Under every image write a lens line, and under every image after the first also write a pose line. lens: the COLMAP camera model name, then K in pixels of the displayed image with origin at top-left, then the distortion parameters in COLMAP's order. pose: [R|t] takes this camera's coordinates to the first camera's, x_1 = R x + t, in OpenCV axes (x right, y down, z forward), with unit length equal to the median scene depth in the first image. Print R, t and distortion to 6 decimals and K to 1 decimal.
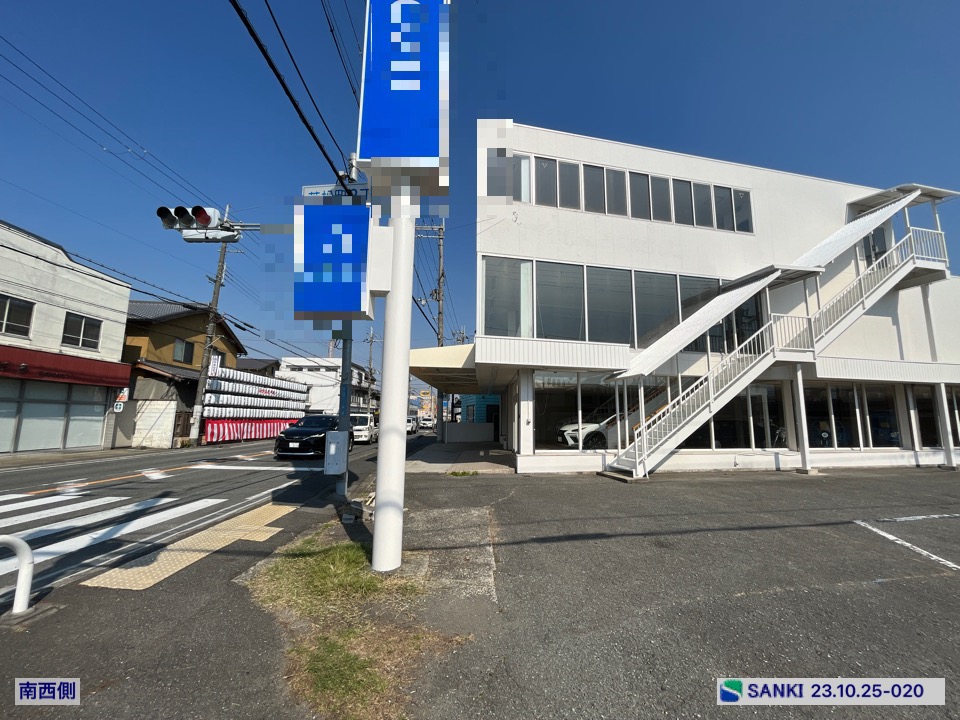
lens RADIAL K [[391.8, 0, 476.7], [0, 391.8, 363.4], [0, 0, 1]] dist [0.001436, 0.000152]
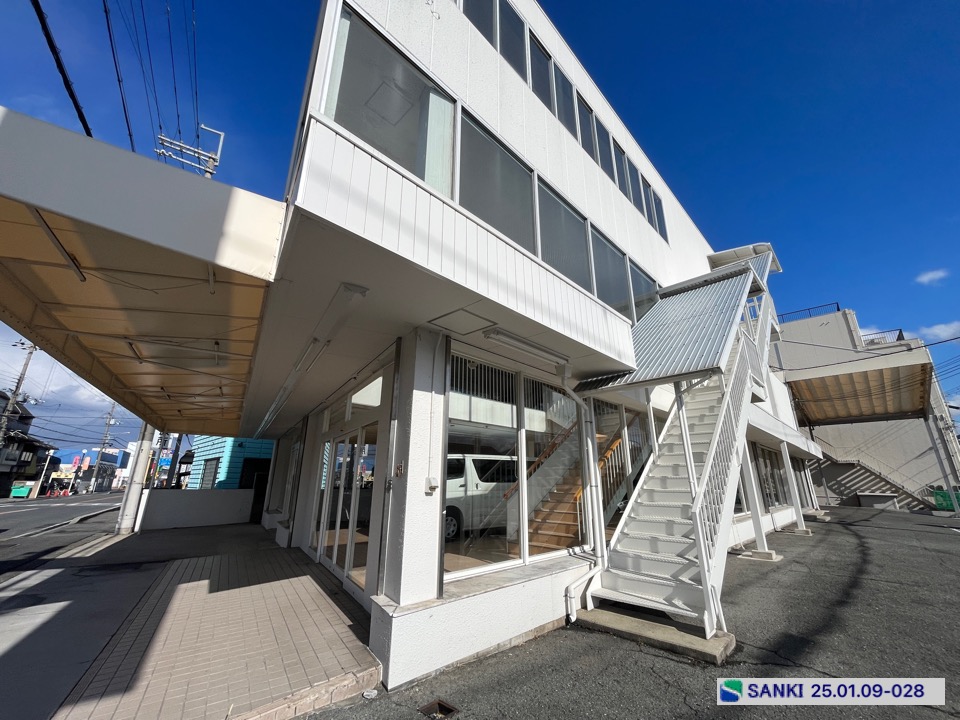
lens RADIAL K [[391.8, 0, 476.7], [0, 391.8, 363.4], [0, 0, 1]] dist [0.001436, 0.000152]
pose [[0.838005, 0.150853, 0.524396, -0.016397], [-0.071750, 0.983145, -0.168162, 0.069297], [-0.540925, 0.103295, 0.834704, 0.500167]]
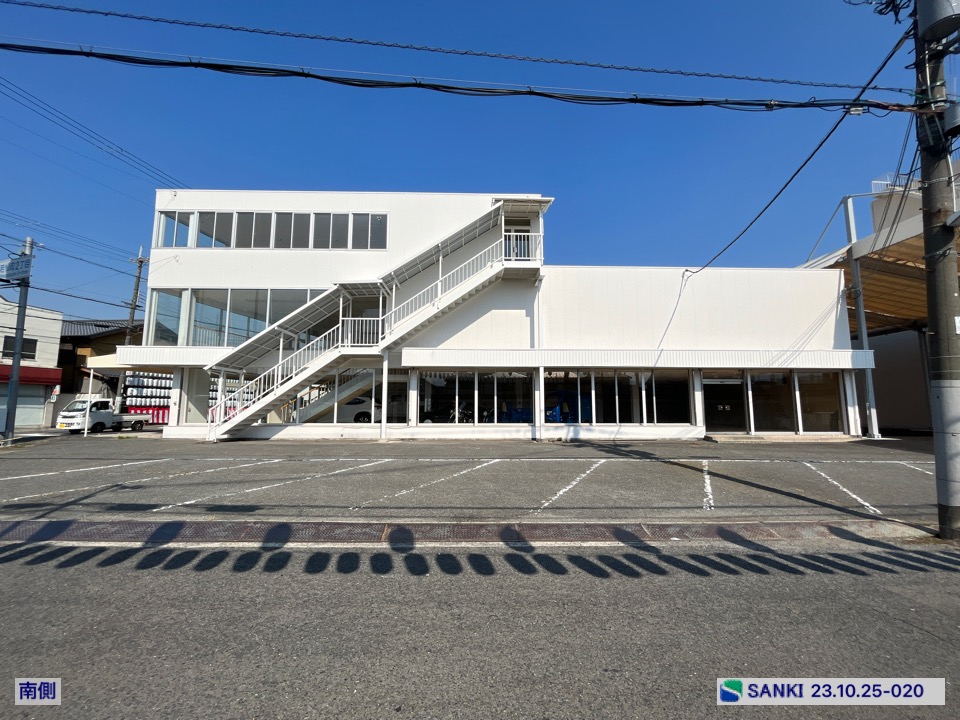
lens RADIAL K [[391.8, 0, 476.7], [0, 391.8, 363.4], [0, 0, 1]] dist [0.001436, 0.000152]
pose [[0.980533, -0.030972, -0.193897, 1.075765], [0.035834, 0.999124, 0.021618, 0.007613], [0.193058, -0.028145, 0.980784, -0.138570]]
